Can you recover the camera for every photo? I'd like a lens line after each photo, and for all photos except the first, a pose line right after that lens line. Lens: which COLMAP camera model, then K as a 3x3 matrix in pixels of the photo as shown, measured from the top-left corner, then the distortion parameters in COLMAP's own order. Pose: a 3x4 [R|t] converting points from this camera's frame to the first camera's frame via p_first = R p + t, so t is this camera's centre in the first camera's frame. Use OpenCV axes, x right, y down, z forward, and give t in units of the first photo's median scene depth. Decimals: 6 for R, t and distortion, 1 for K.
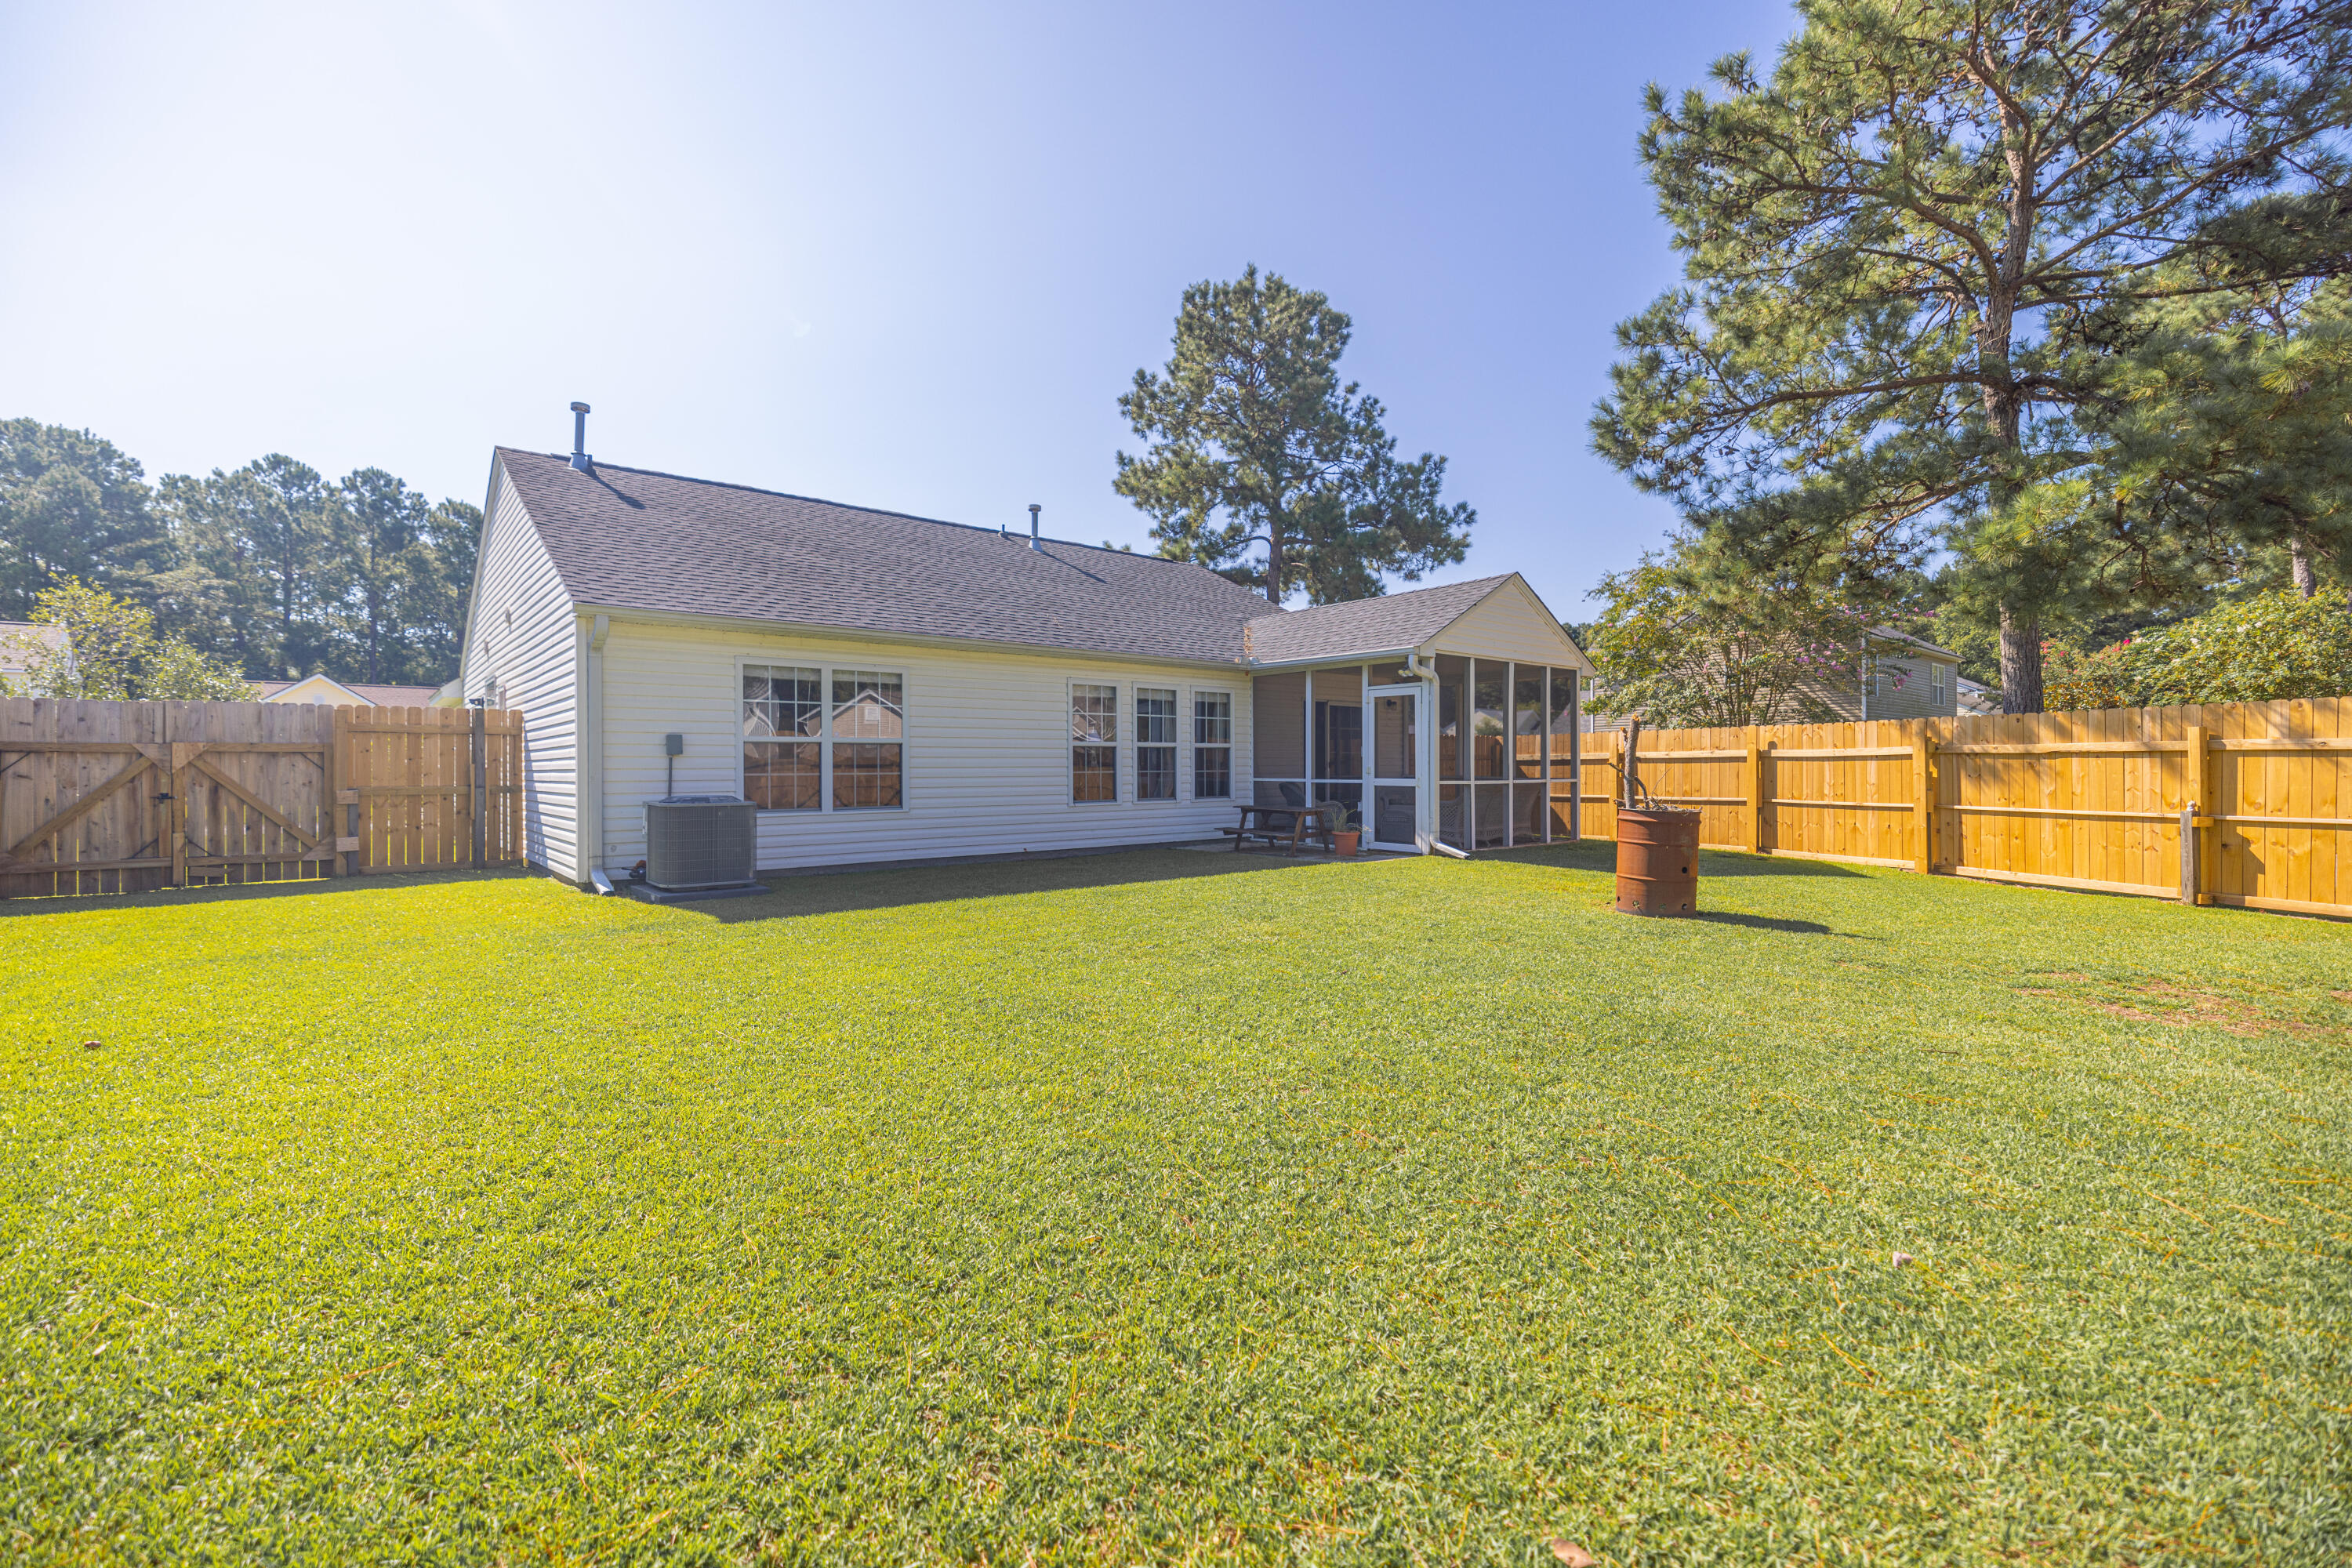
lens RADIAL K [[1006.6, 0, 1153.7], [0, 1006.6, 724.7], [0, 0, 1]] dist [0.000066, 0.000116]
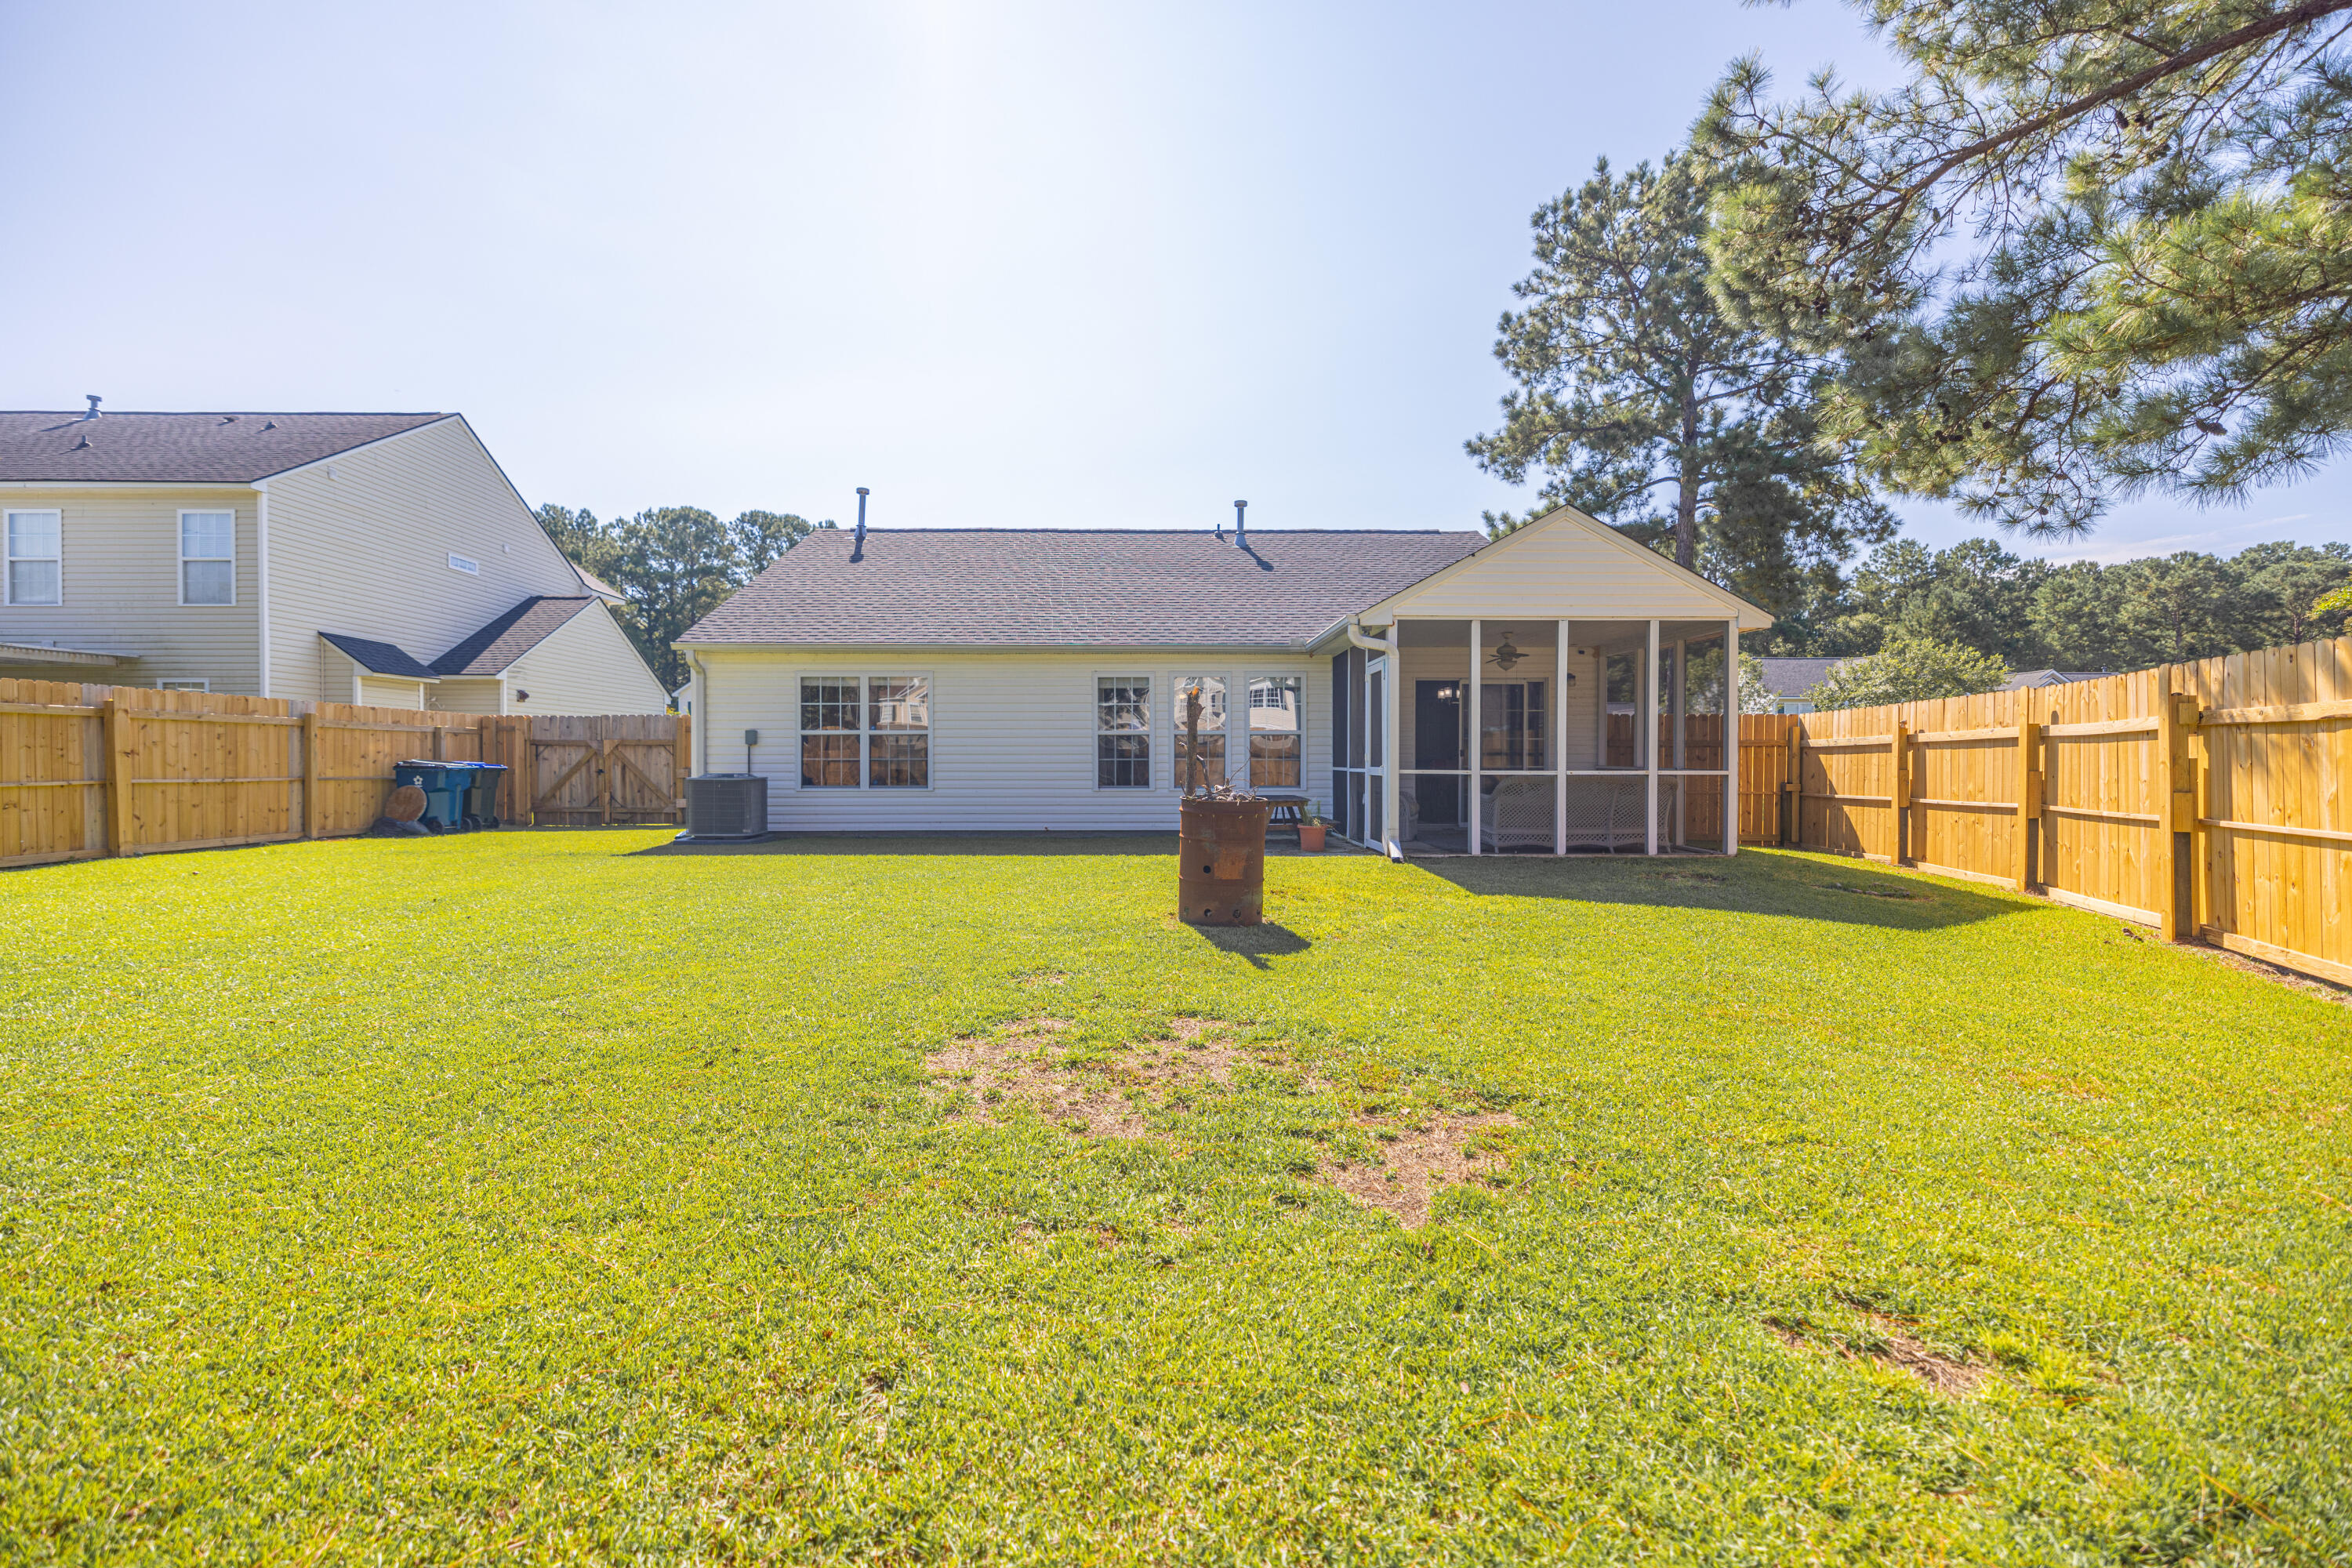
lens RADIAL K [[1030.4, 0, 1176.2], [0, 1030.4, 733.2], [0, 0, 1]] dist [0.000378, 0.000015]
pose [[0.772056, -0.015345, -0.635369, 0.687087], [0.023580, 0.999712, 0.004508, 0.016690], [0.635117, -0.018462, 0.772195, 0.205035]]
